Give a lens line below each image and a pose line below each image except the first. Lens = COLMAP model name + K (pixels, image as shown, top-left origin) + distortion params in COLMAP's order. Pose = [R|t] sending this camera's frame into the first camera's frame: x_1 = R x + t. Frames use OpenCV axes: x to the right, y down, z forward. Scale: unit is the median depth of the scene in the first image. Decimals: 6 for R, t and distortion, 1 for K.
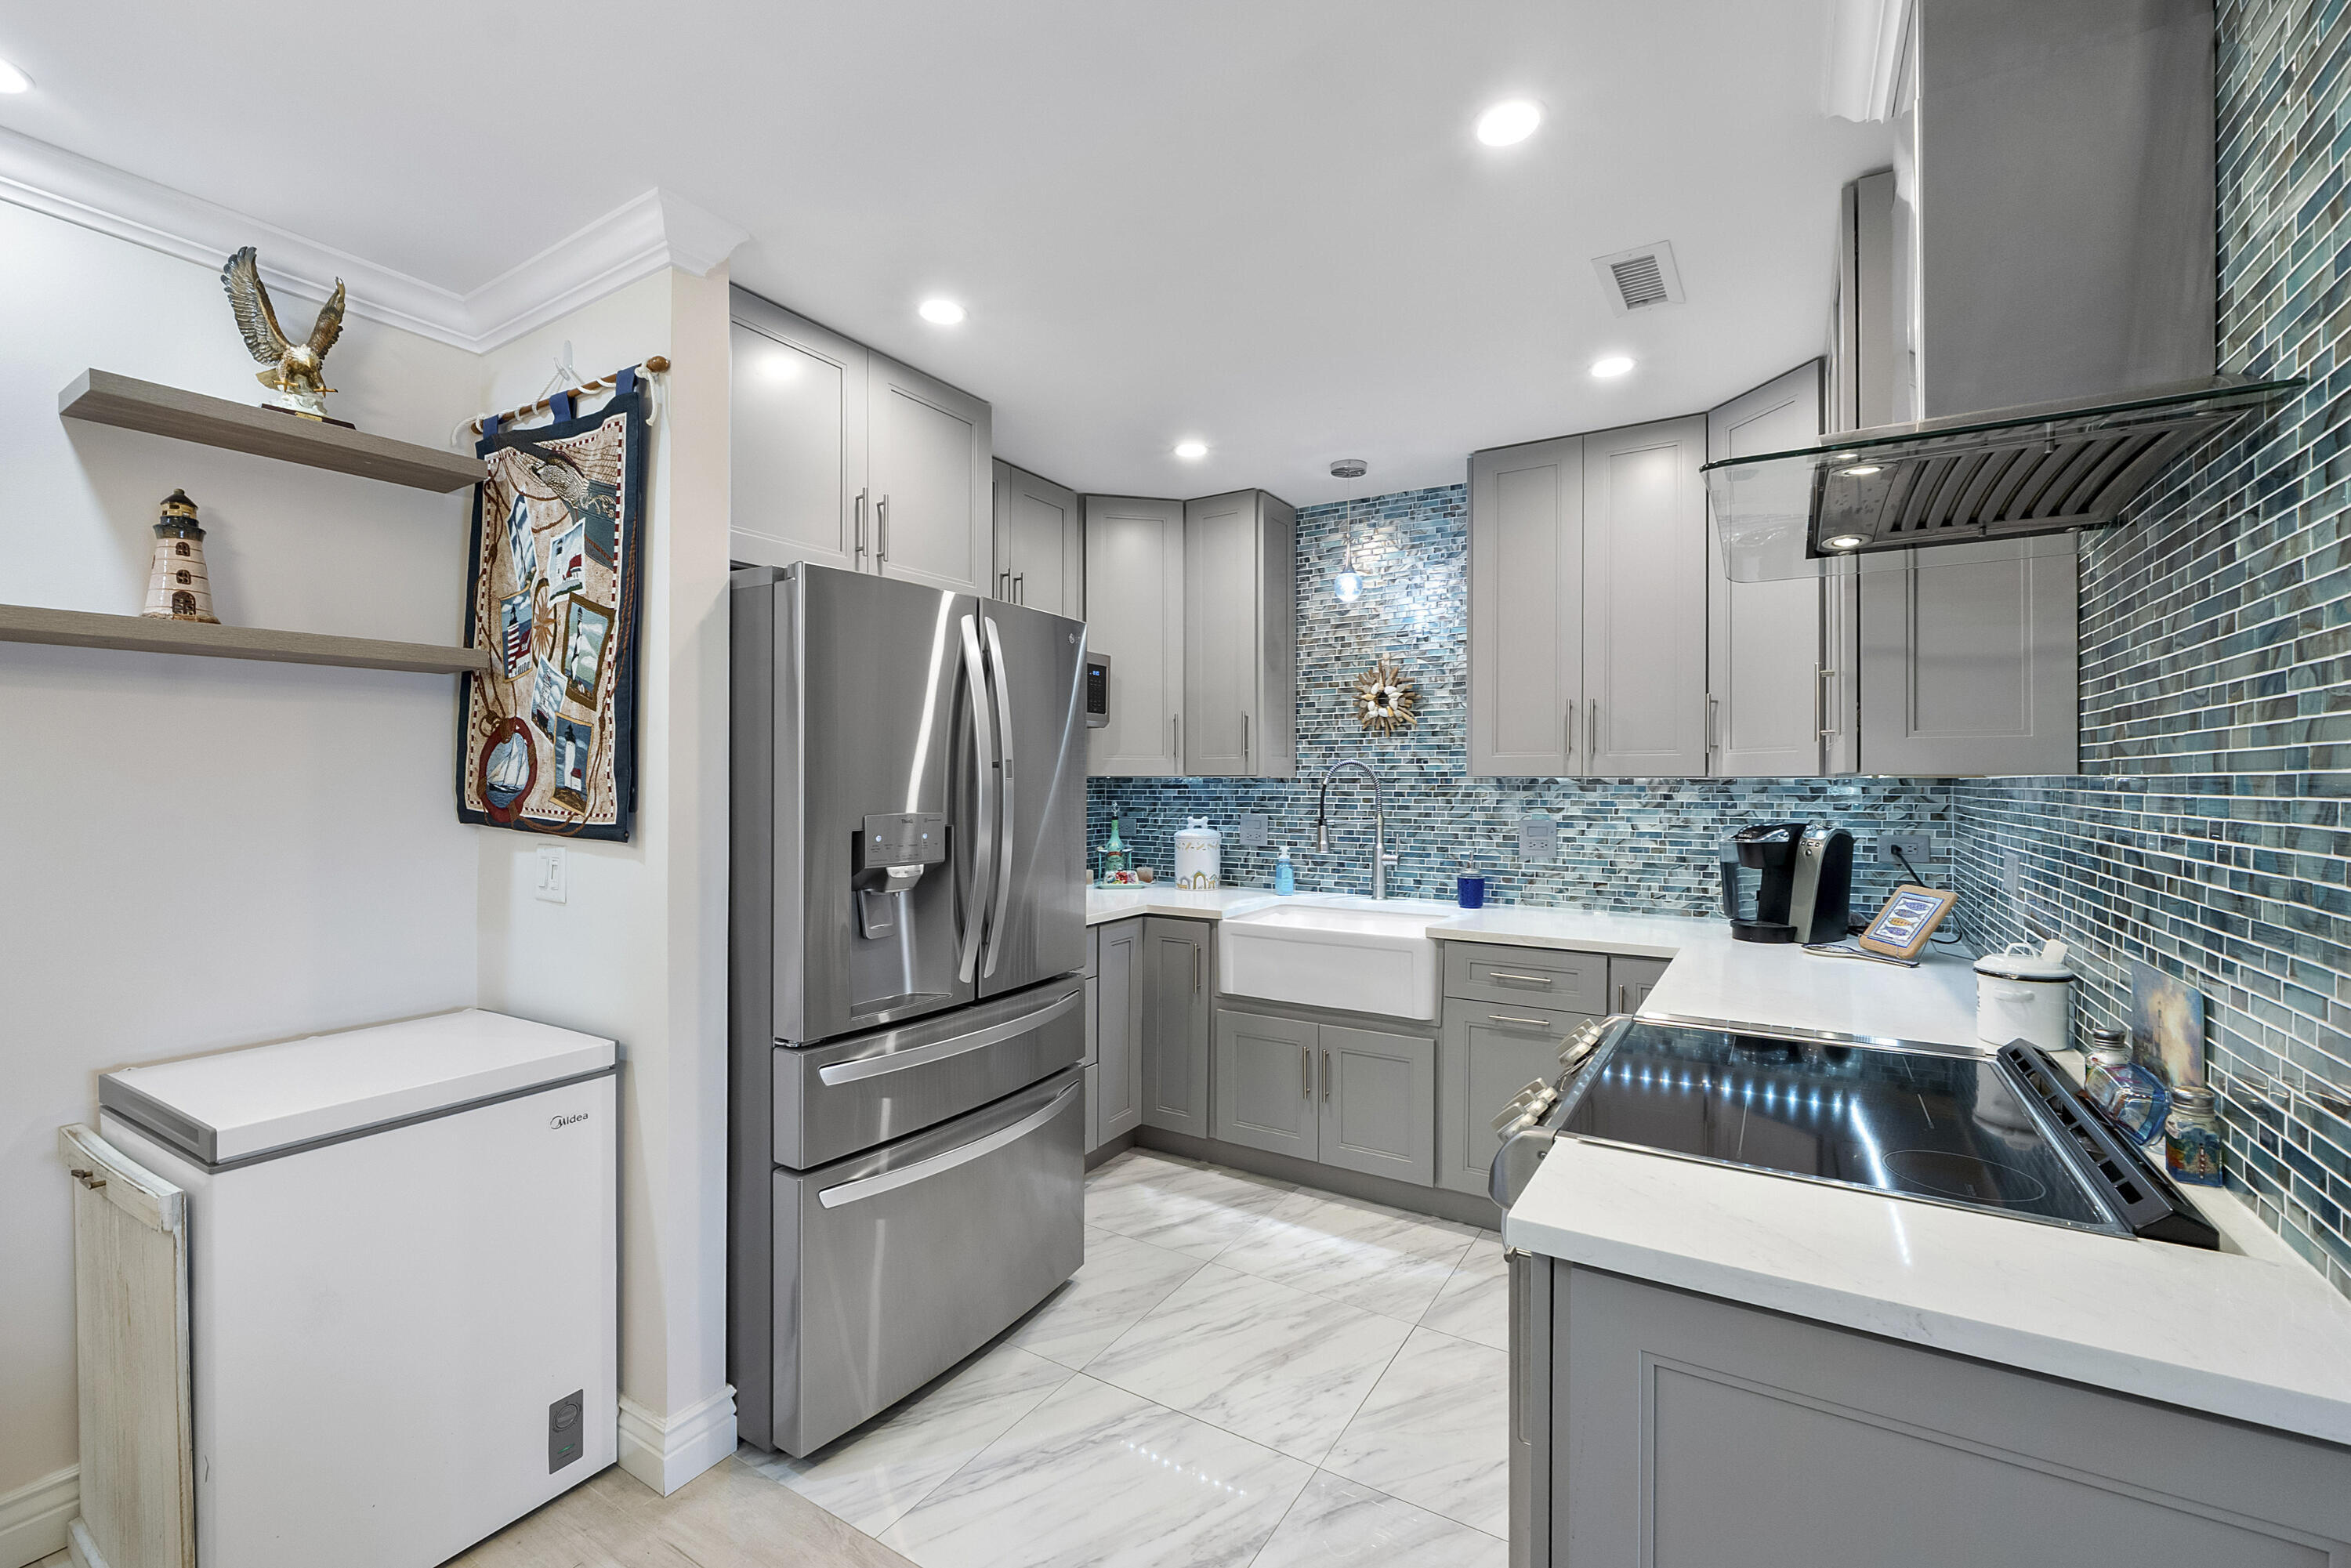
lens RADIAL K [[998.3, 0, 1179.9], [0, 998.3, 781.8], [0, 0, 1]] dist [-0.006880, 0.000188]
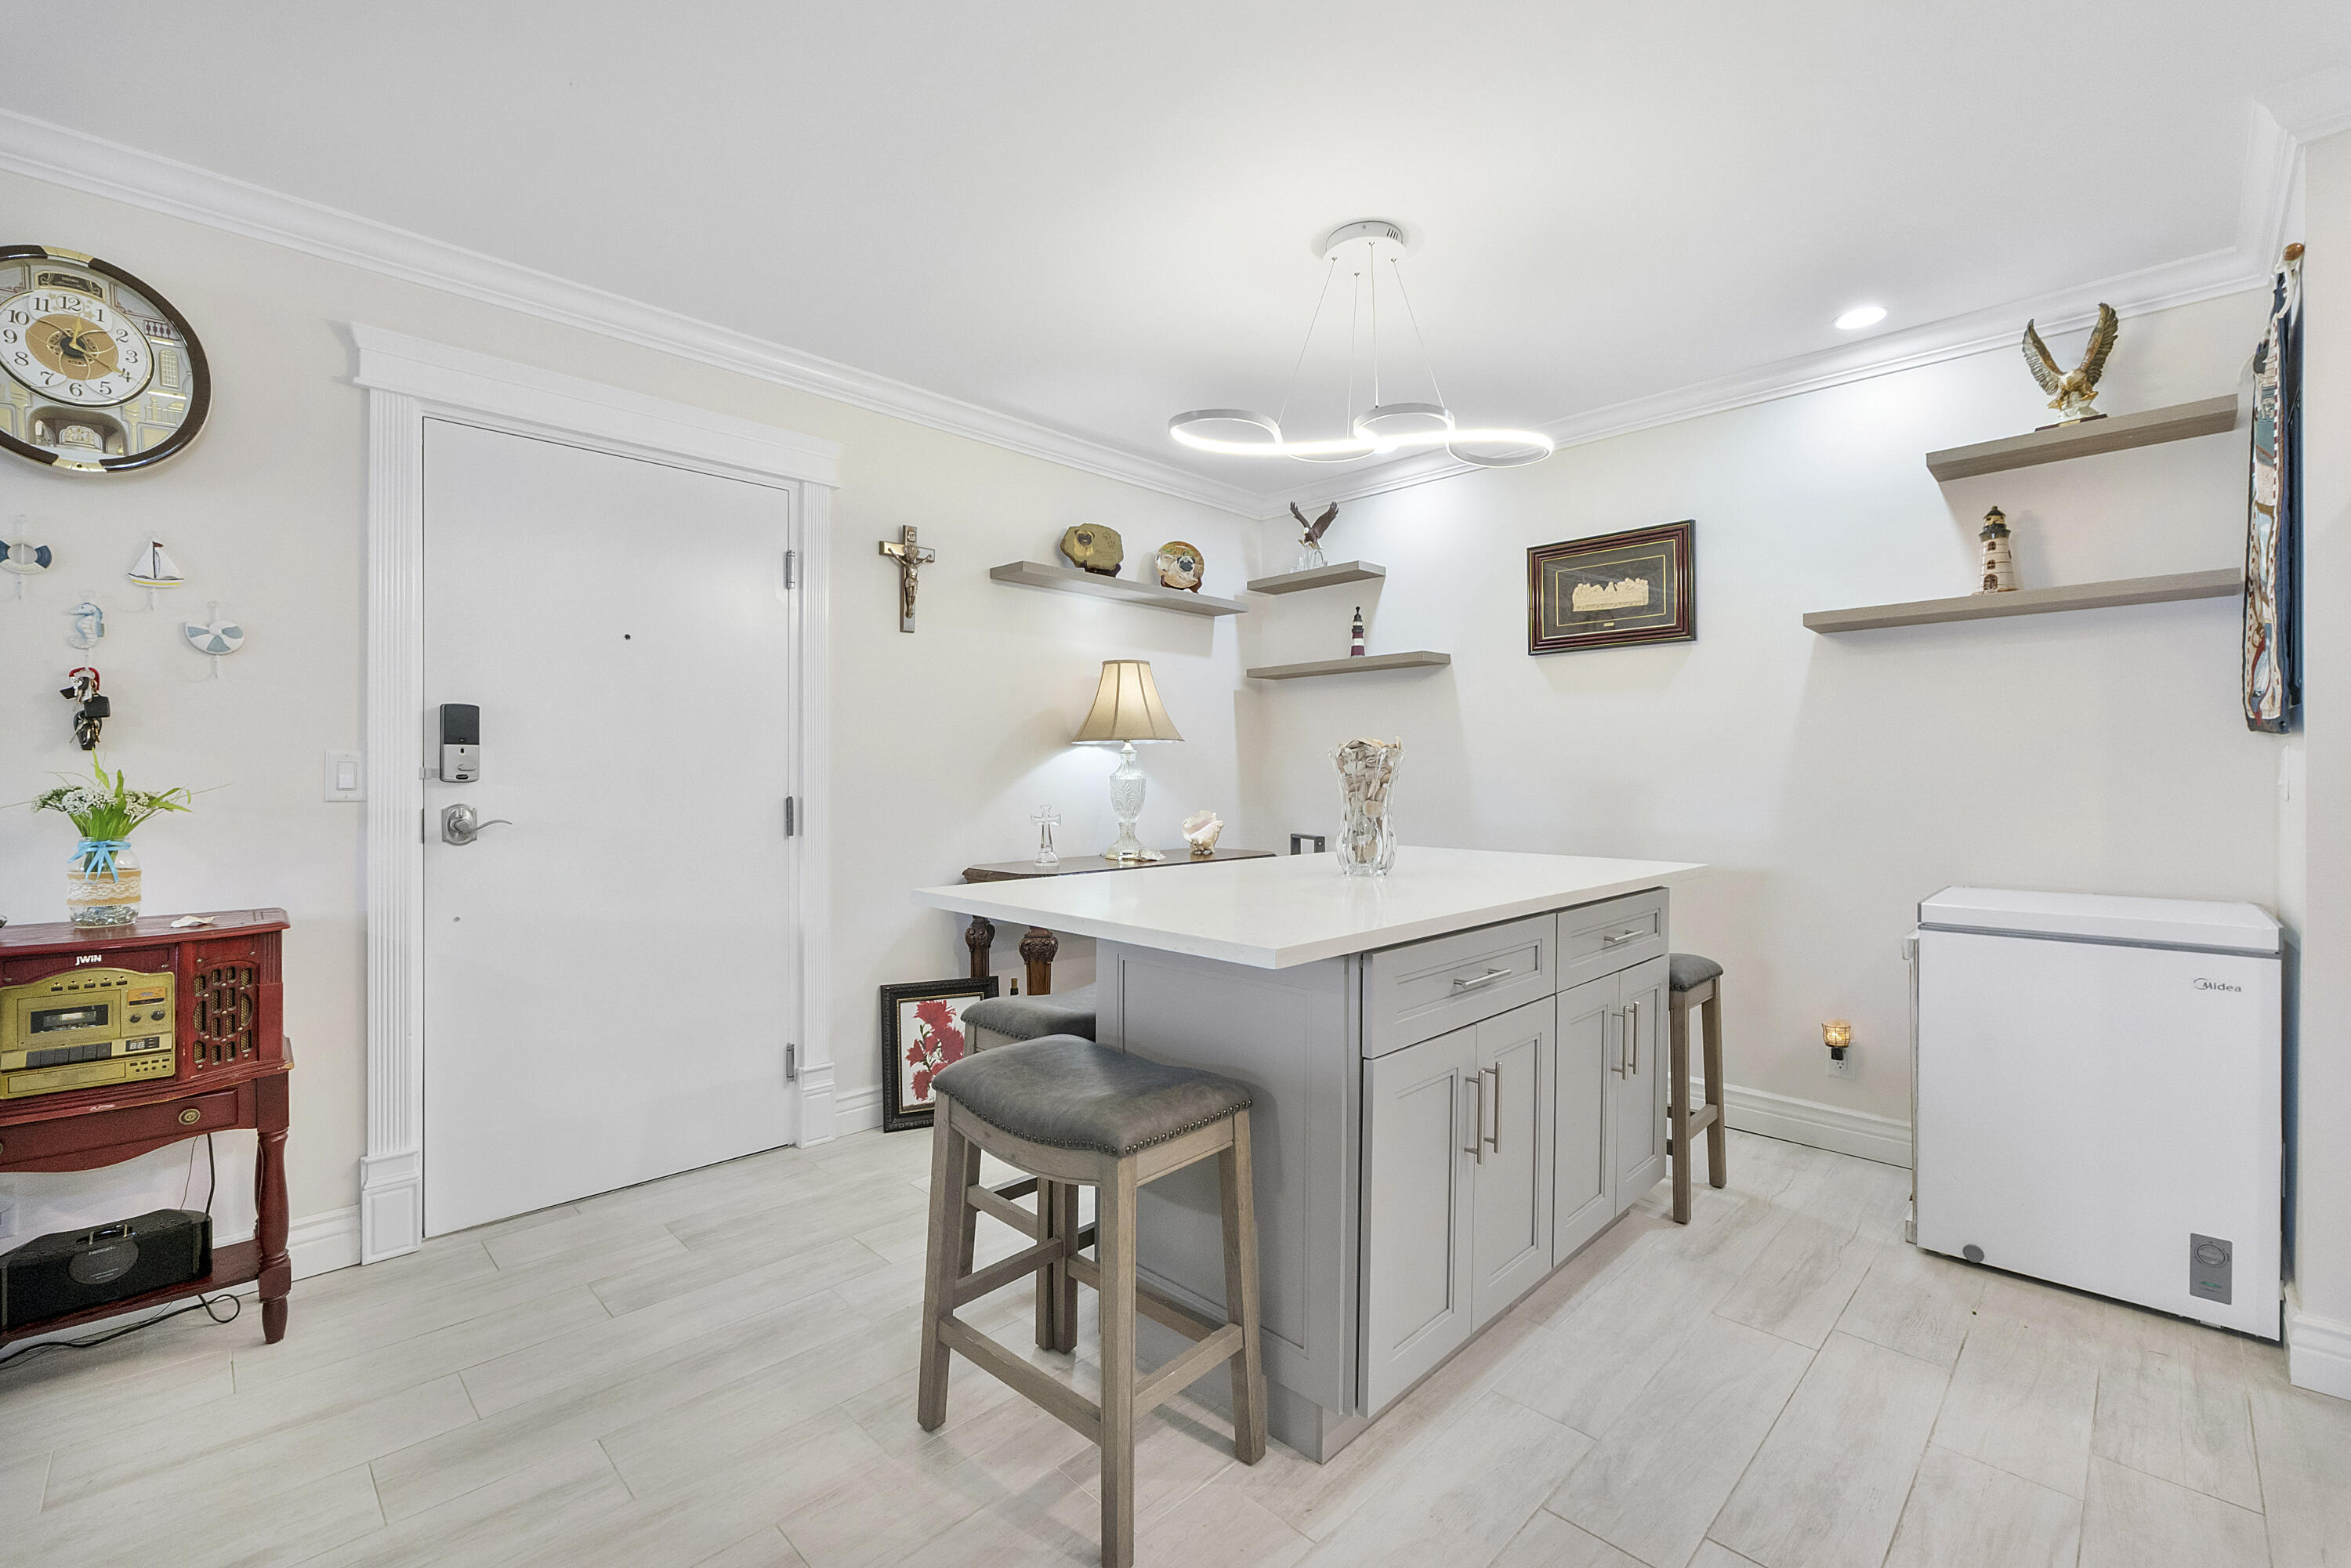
lens RADIAL K [[998.3, 0, 1173.9], [0, 998.3, 779.5], [0, 0, 1]] dist [-0.006880, 0.000188]
pose [[-0.231977, 0.000381, -0.972721, 0.427283], [0.002027, 0.999998, -0.000092, 0.066539], [0.972719, -0.001993, -0.231978, 0.083070]]
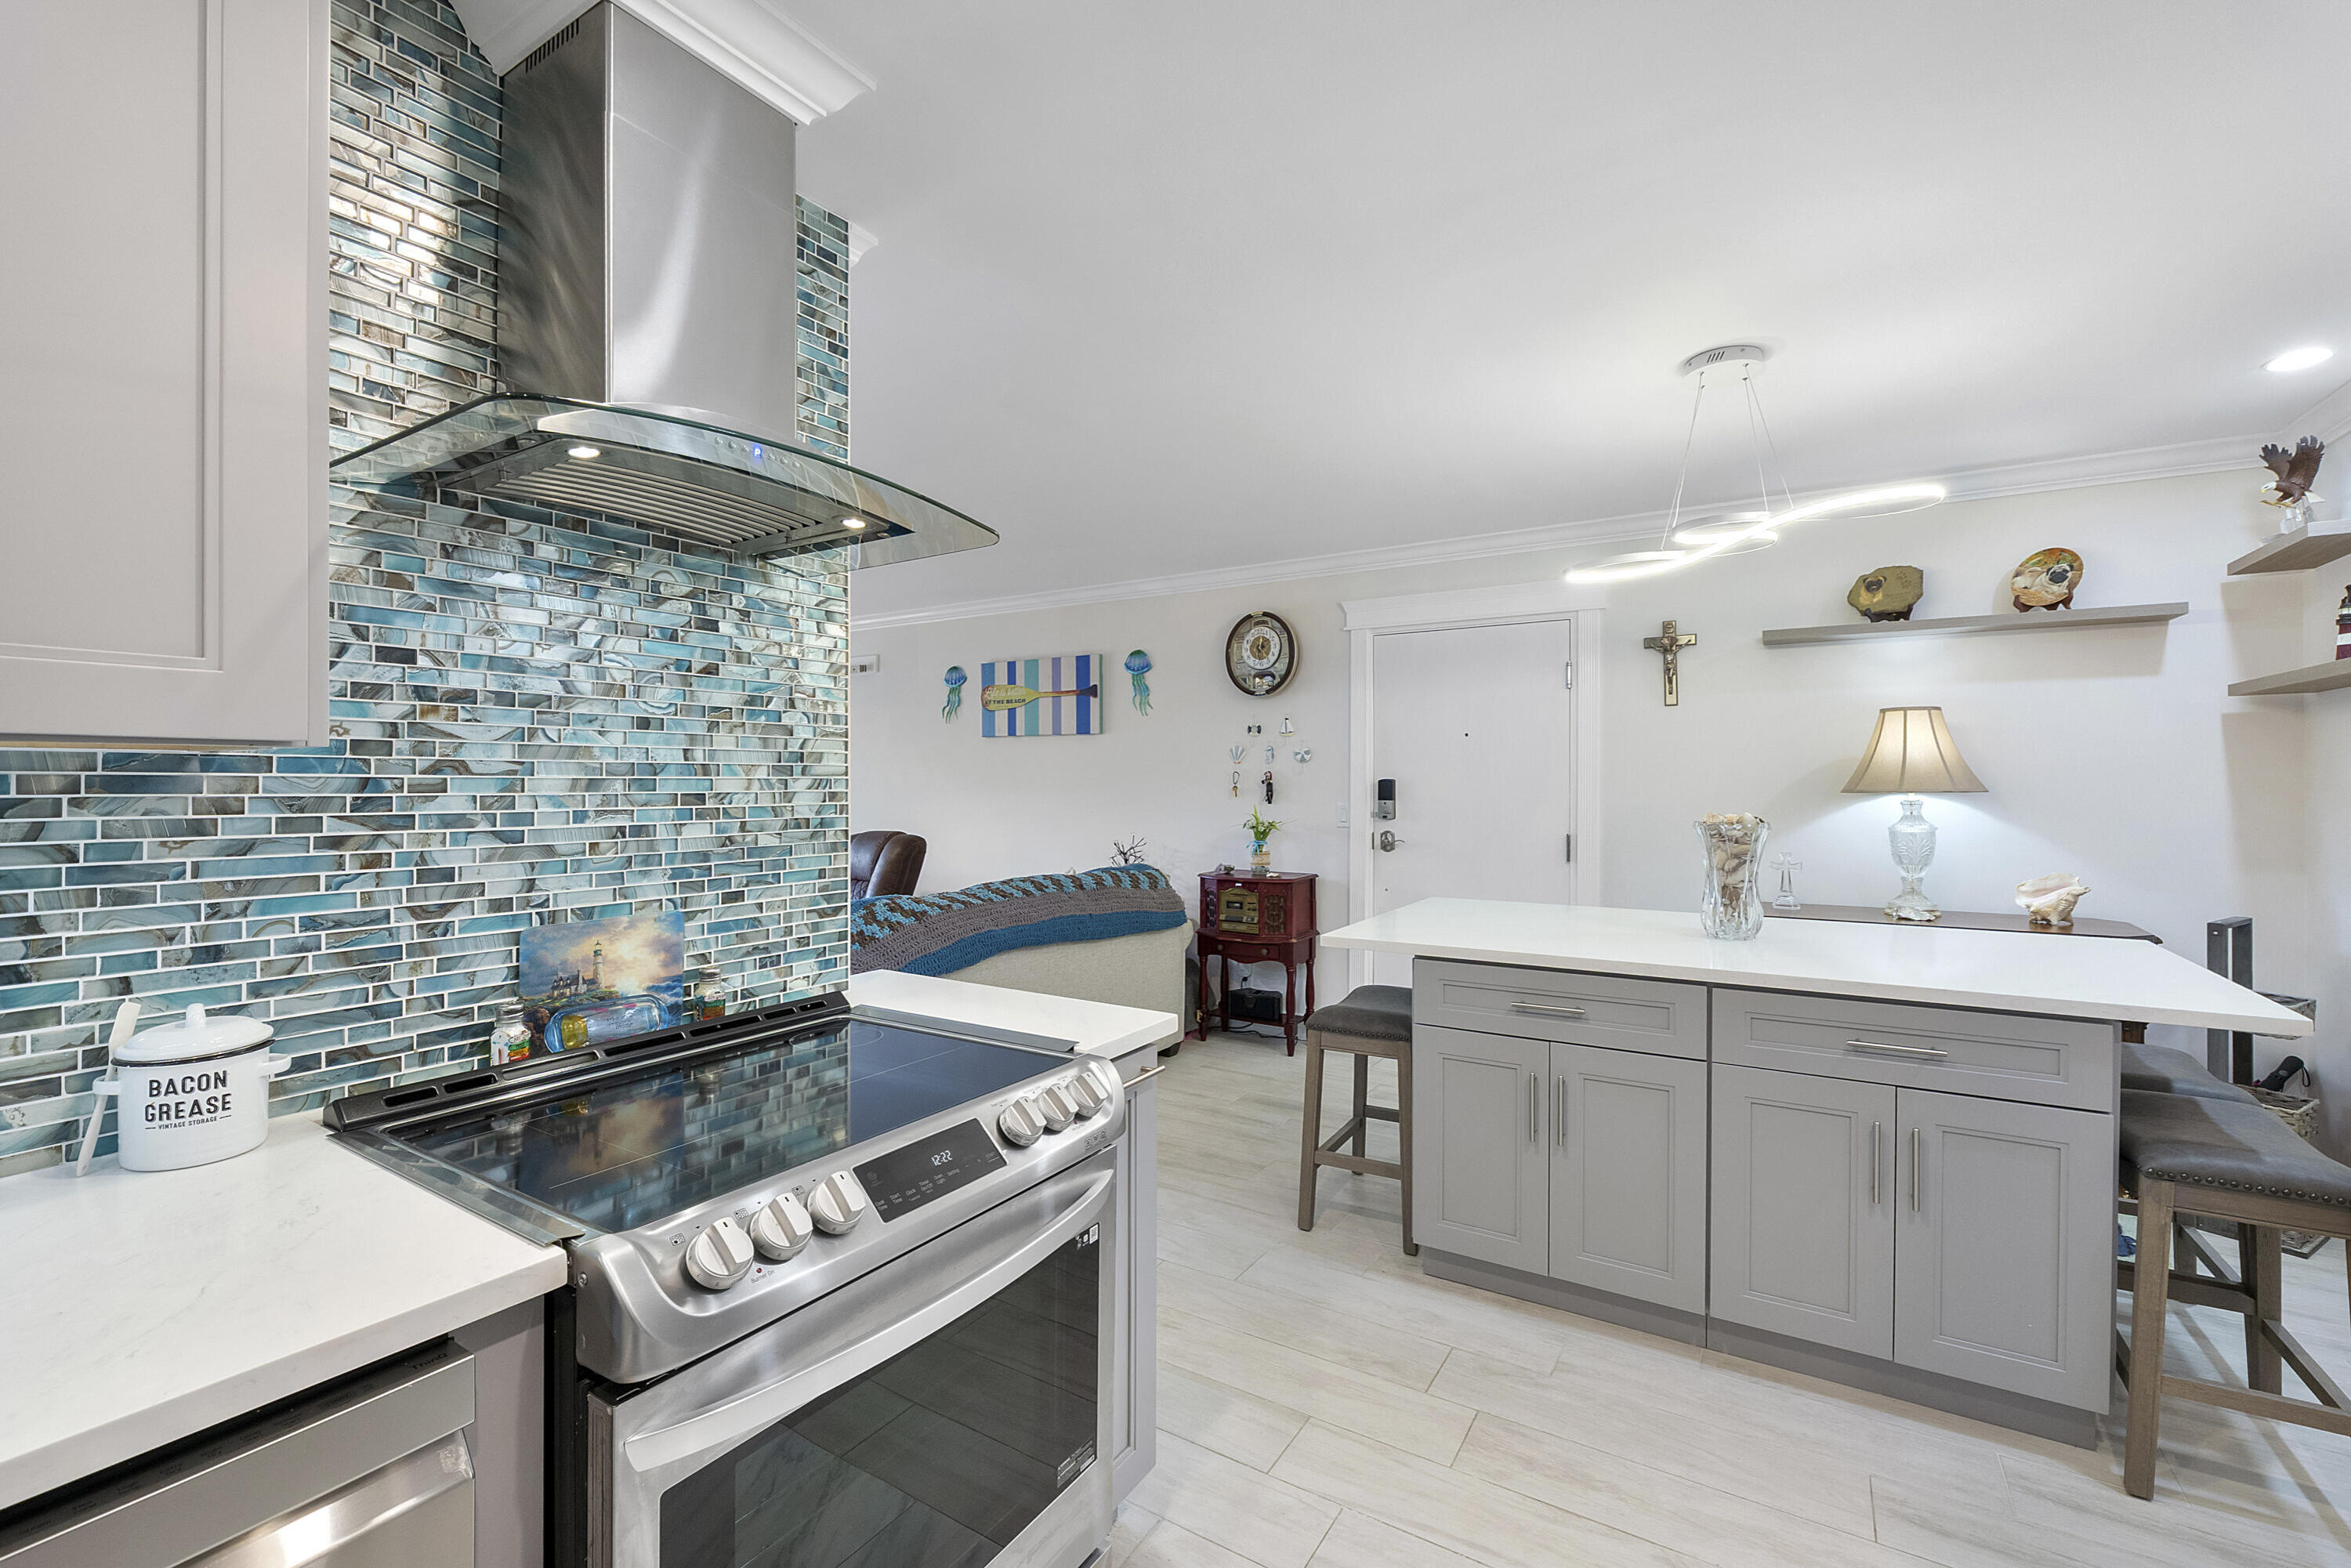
lens RADIAL K [[998.3, 0, 1172.6], [0, 998.3, 780.1], [0, 0, 1]] dist [-0.006880, 0.000188]
pose [[-0.999910, 0.000934, 0.013411, 0.100684], [0.000923, 0.999999, -0.000779, 0.007648], [-0.013411, -0.000767, -0.999910, 0.890755]]
